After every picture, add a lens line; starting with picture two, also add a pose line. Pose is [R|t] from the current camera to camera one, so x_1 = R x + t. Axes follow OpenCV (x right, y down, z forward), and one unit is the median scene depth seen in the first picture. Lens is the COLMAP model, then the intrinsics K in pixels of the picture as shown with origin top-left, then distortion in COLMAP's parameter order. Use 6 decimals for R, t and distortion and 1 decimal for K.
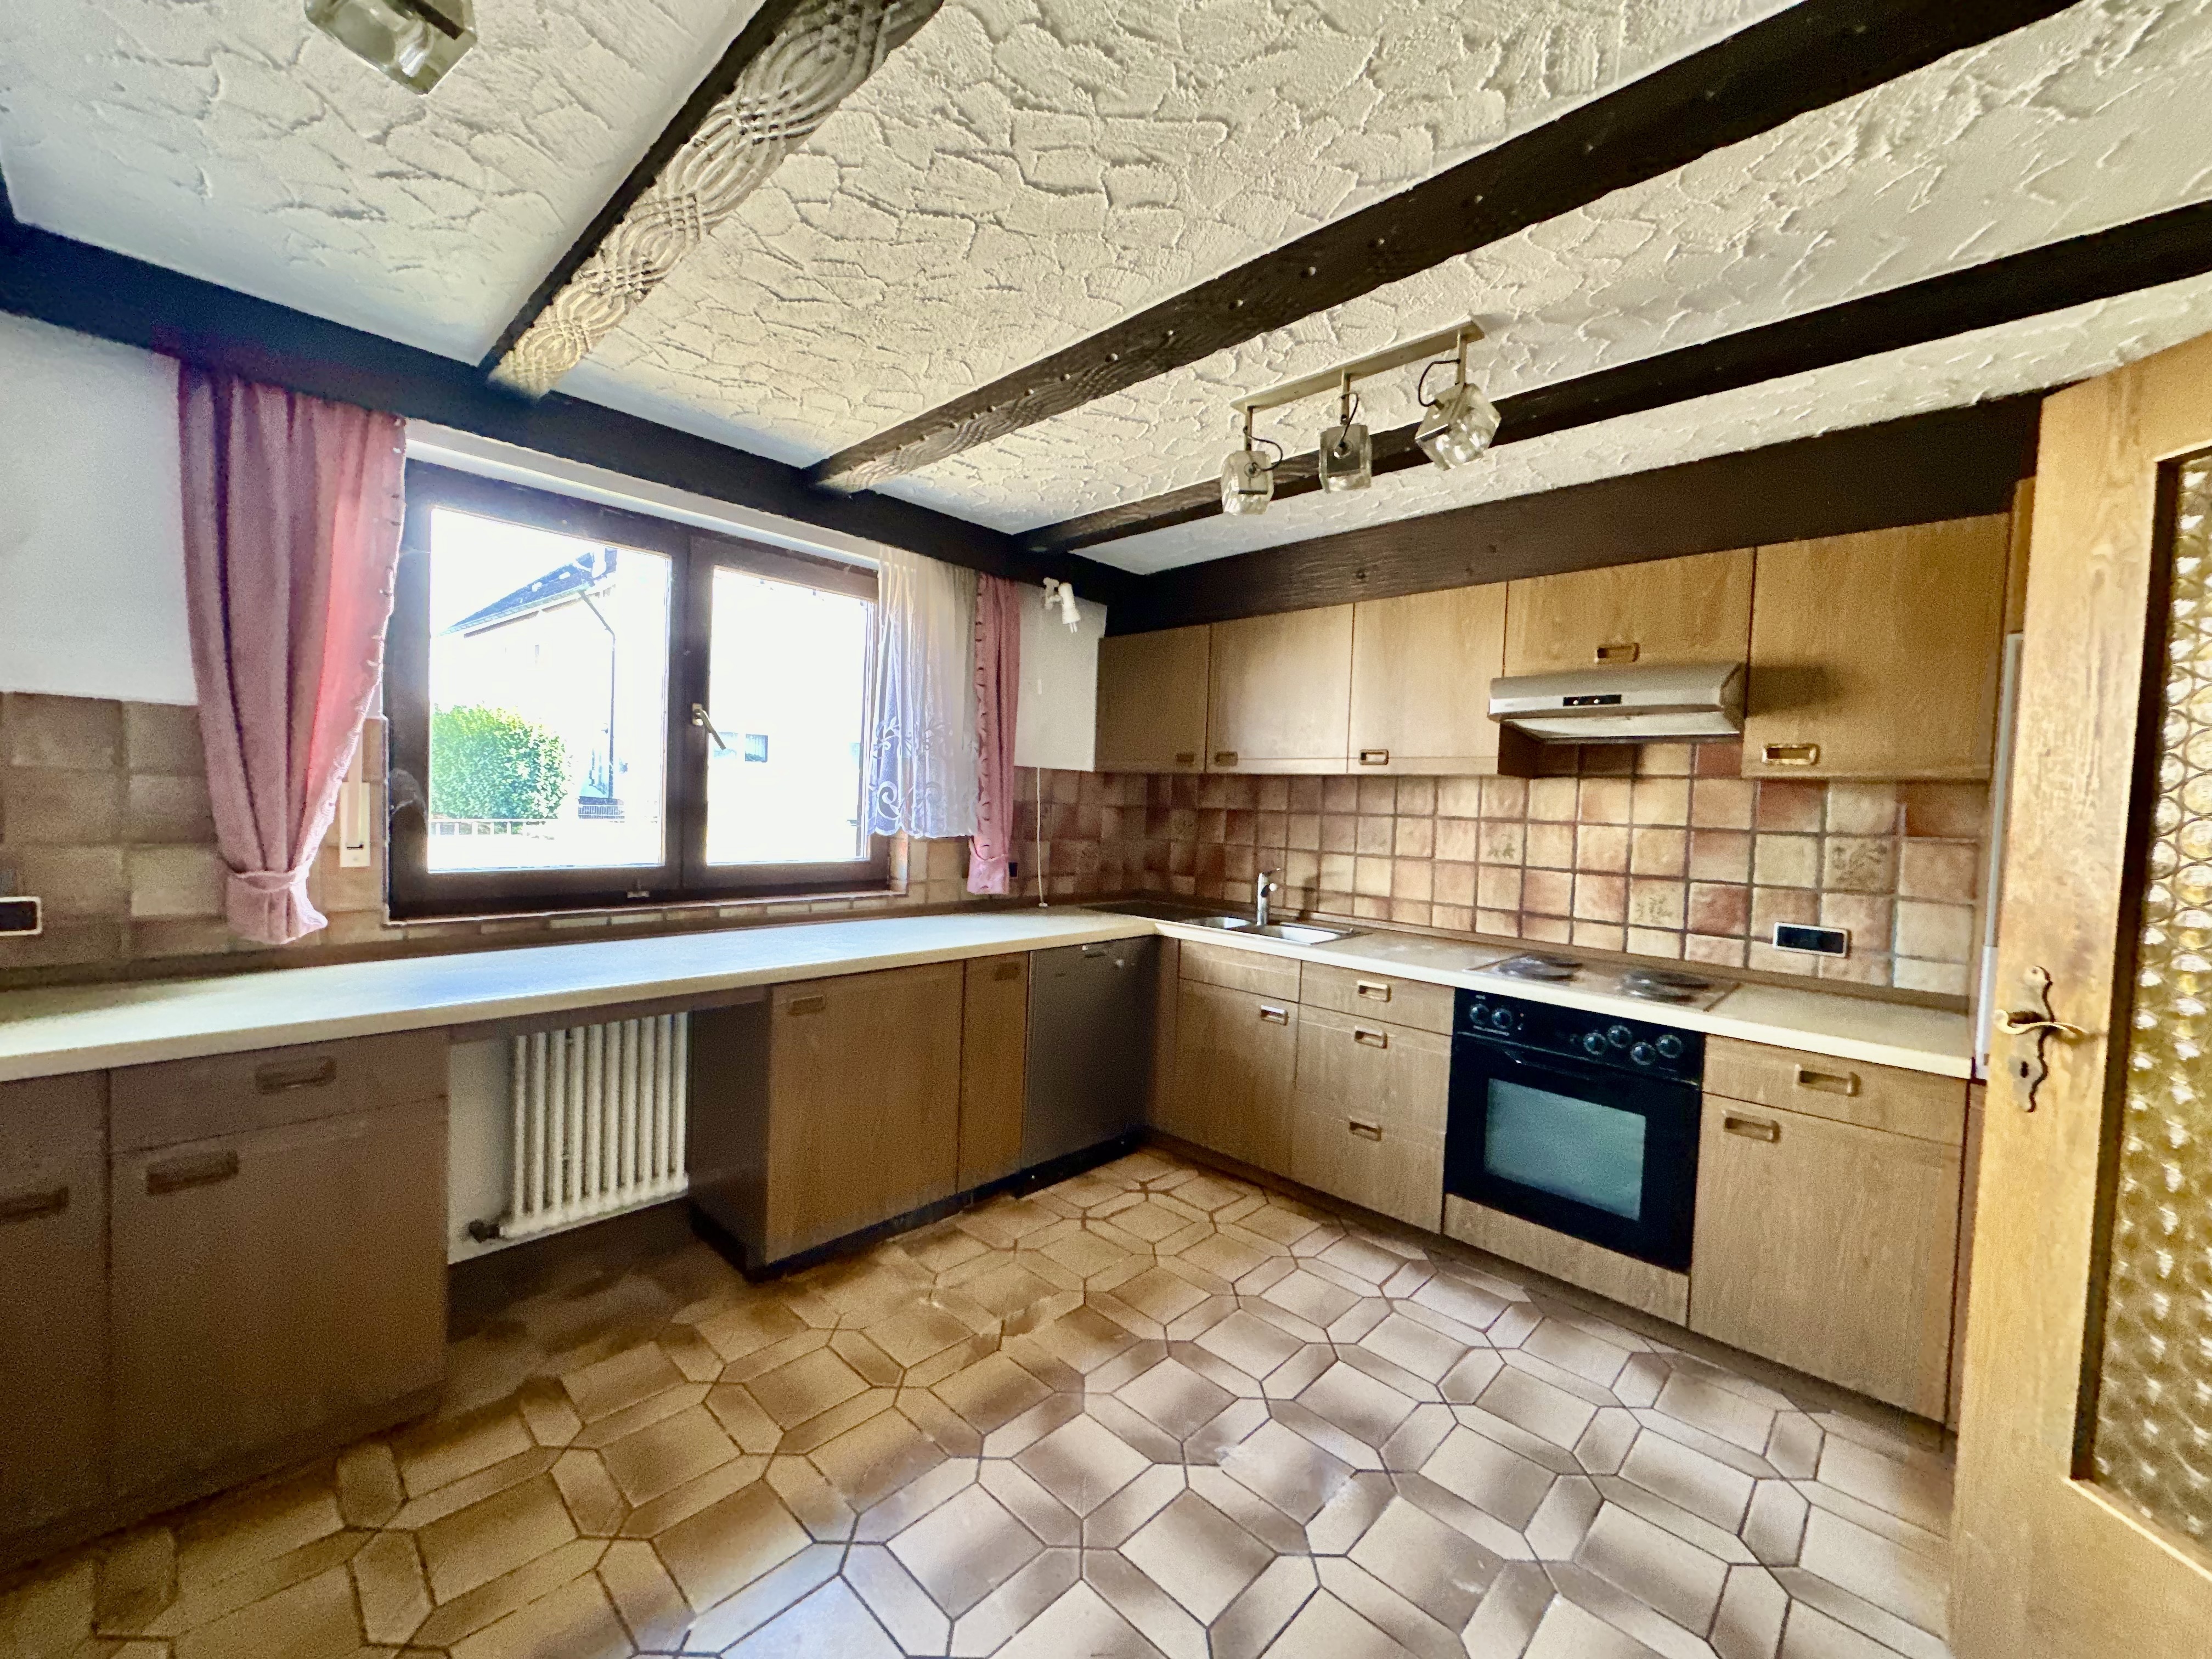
lens RADIAL K [[882.4, 0, 1104.8], [0, 882.4, 831.3], [0, 0, 1]] dist [-0.001305, -0.000186]
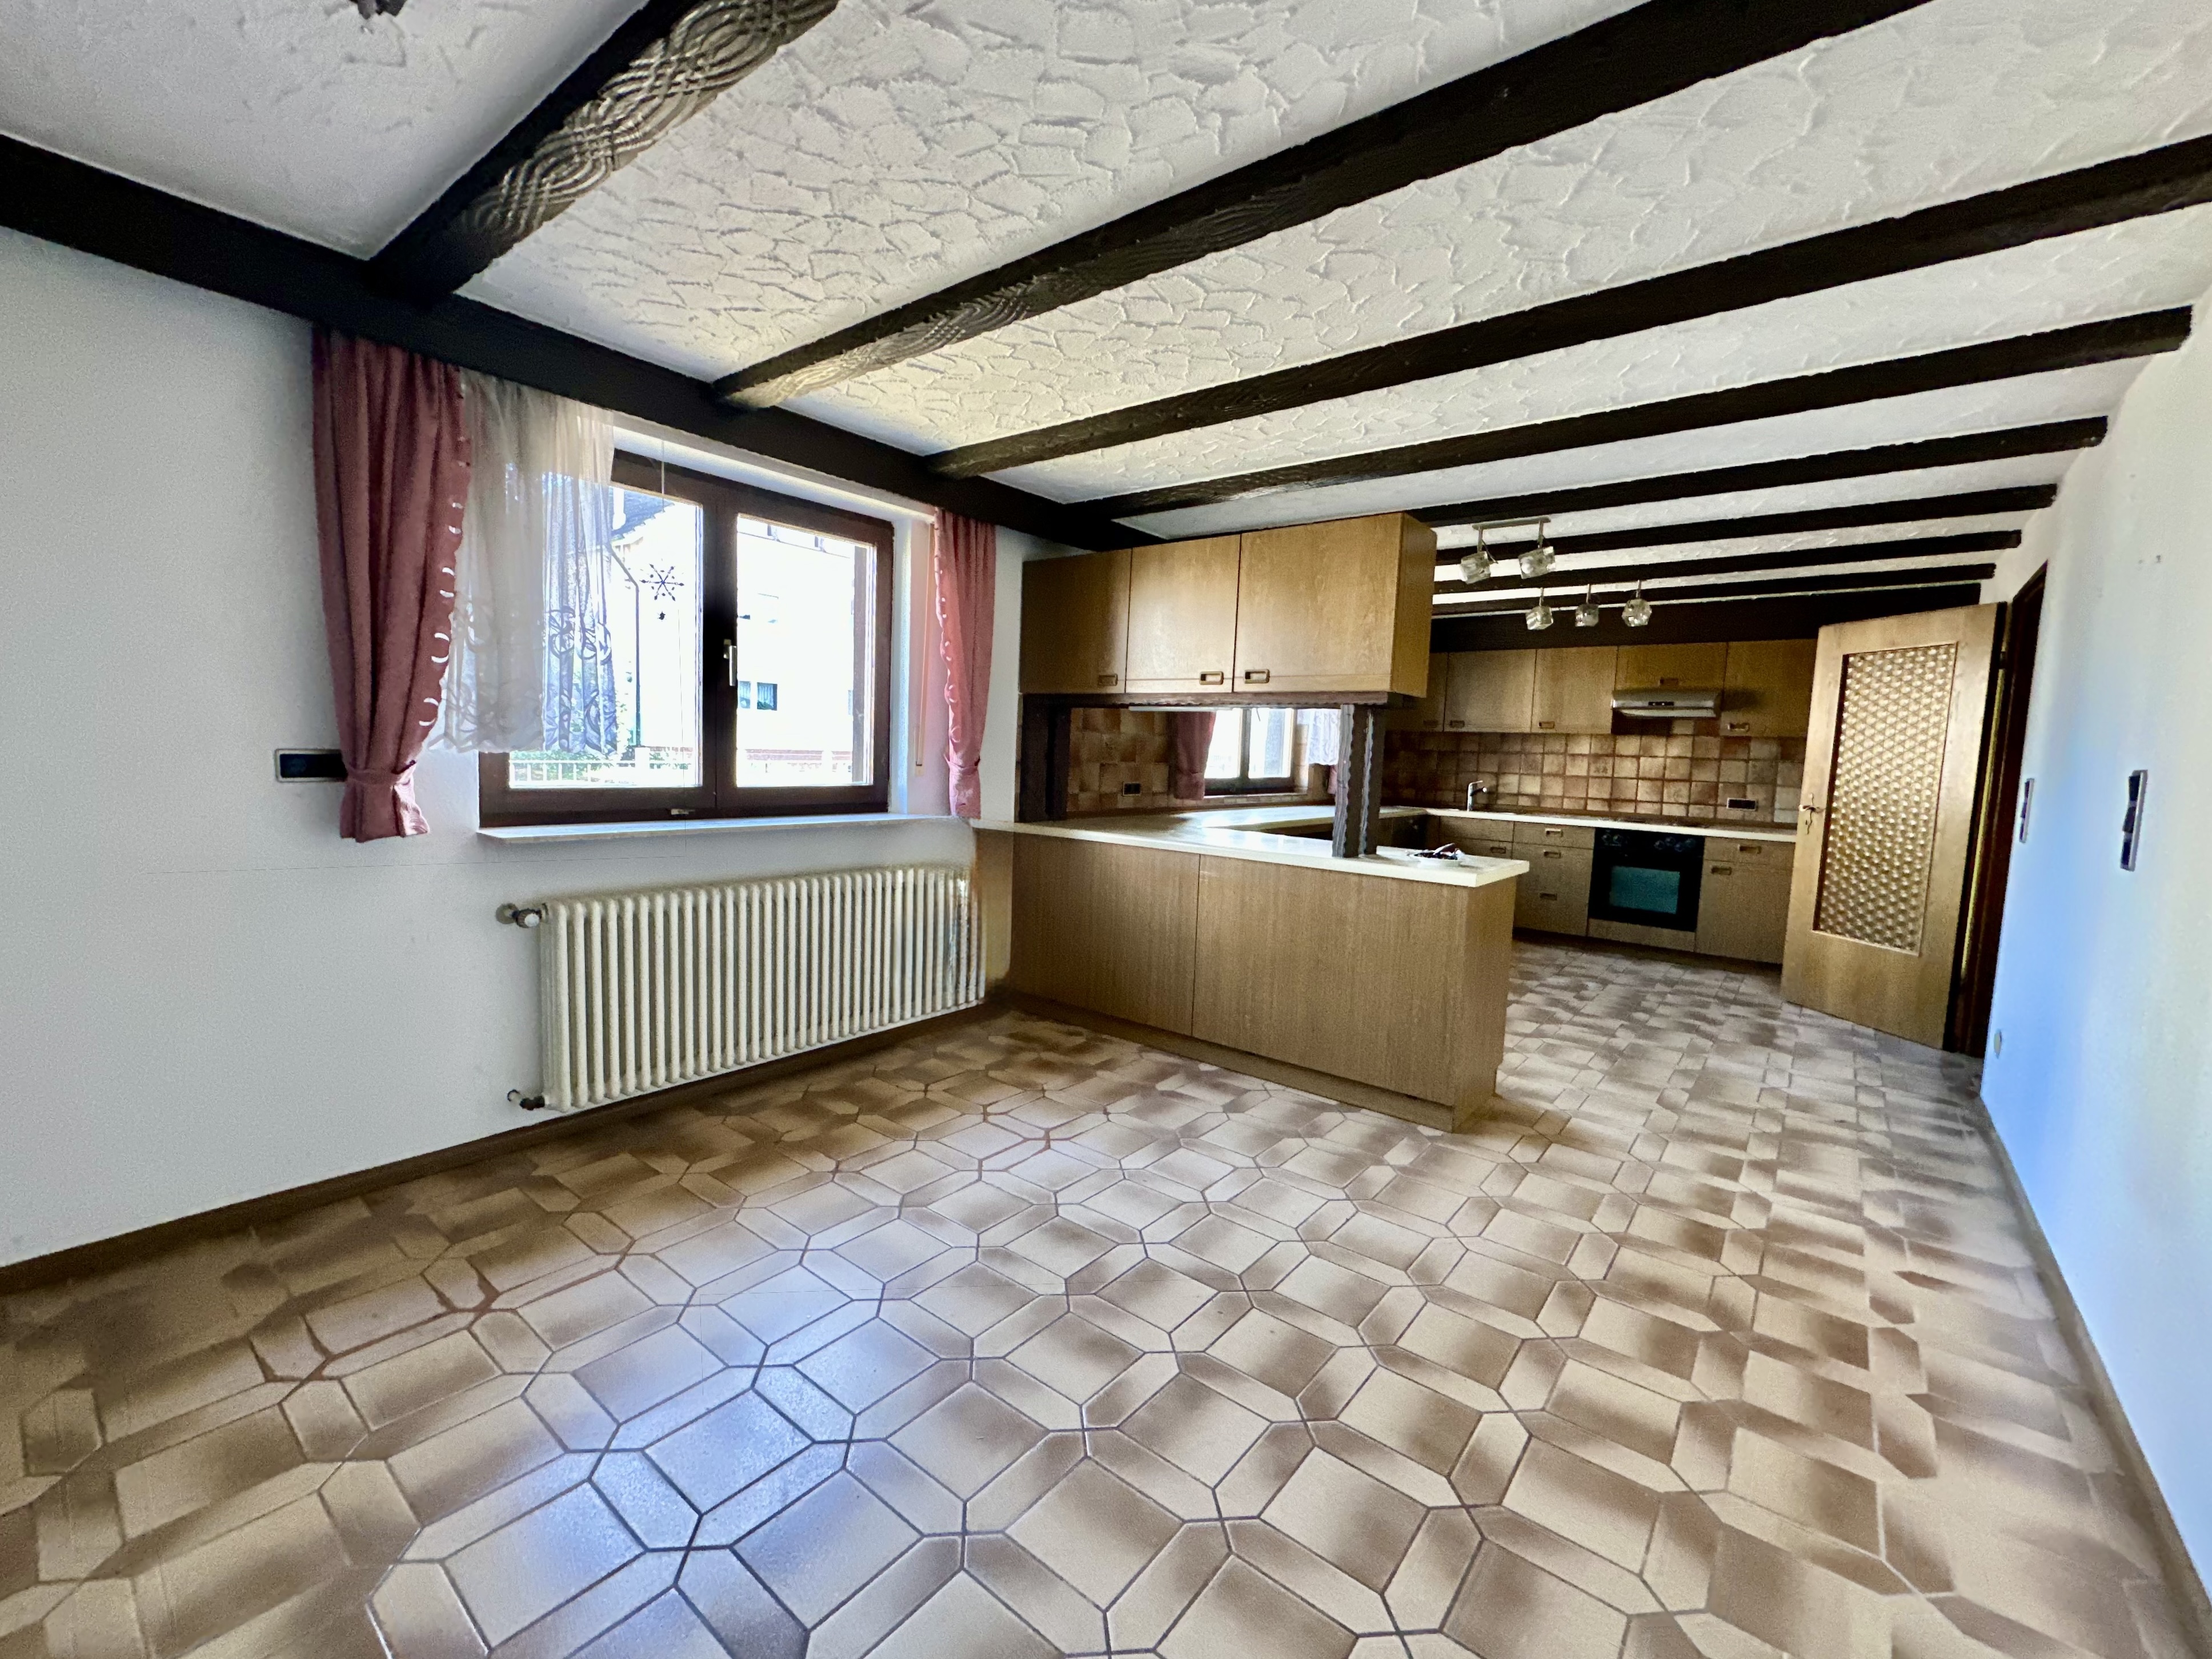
lens RADIAL K [[898.5, 0, 1143.0], [0, 898.5, 826.0], [0, 0, 1]] dist [0.021026, -0.000188]
pose [[0.993497, -0.009577, 0.113453, -0.967691], [0.003403, 0.998509, 0.054490, 0.037825], [-0.113806, -0.053749, 0.992048, -1.112492]]
